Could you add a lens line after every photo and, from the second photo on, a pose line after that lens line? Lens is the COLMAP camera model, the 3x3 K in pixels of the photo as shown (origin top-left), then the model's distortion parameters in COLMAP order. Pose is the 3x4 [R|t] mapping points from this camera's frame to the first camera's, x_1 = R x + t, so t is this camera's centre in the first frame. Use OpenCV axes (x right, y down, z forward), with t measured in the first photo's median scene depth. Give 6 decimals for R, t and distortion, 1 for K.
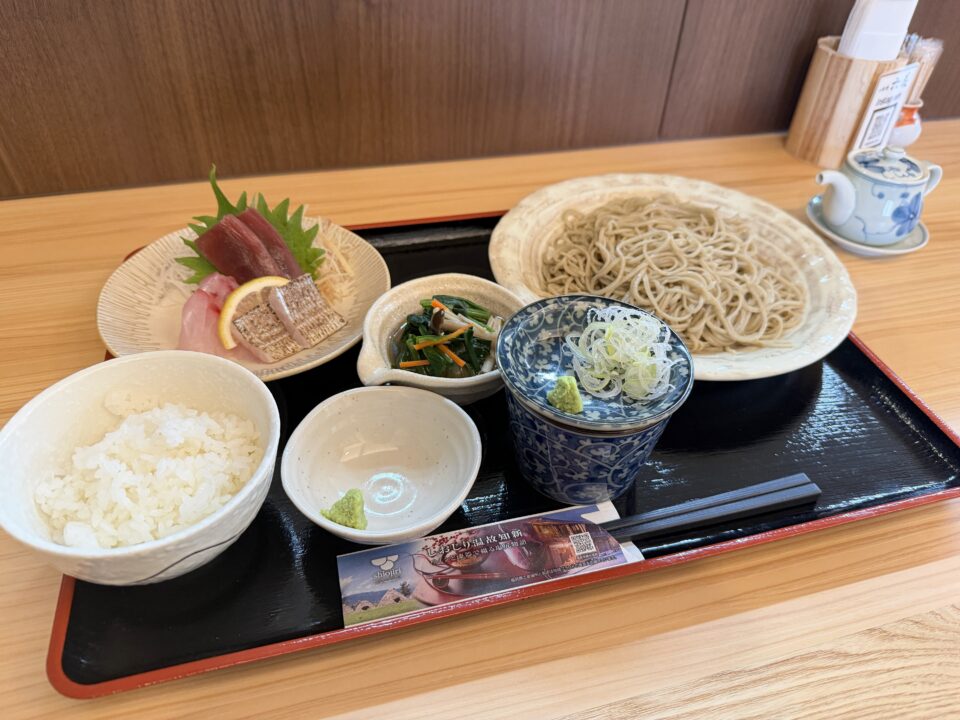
lens RADIAL K [[704.6, 0, 480.0], [0, 704.6, 360.0], [0, 0, 1]] dist [-0.029568, -0.007158]
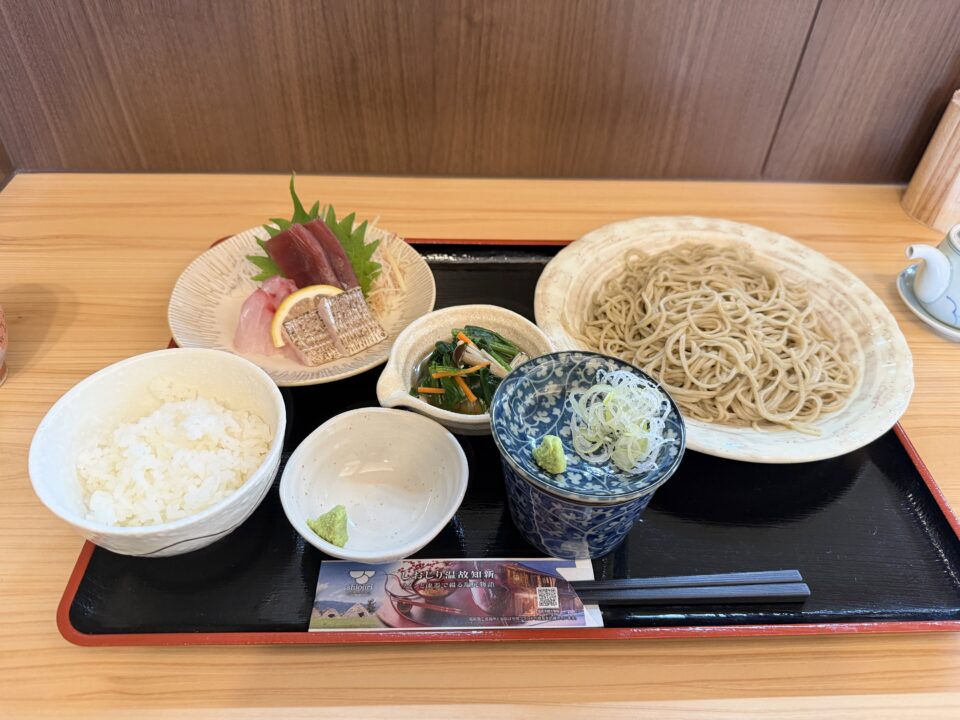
lens RADIAL K [[704.6, 0, 480.0], [0, 704.6, 360.0], [0, 0, 1]] dist [-0.029568, -0.007158]
pose [[0.972393, 0.154446, -0.174922, 0.134923], [-0.148568, 0.987818, 0.046296, -0.087992], [0.179942, -0.019030, 0.983493, -0.015789]]
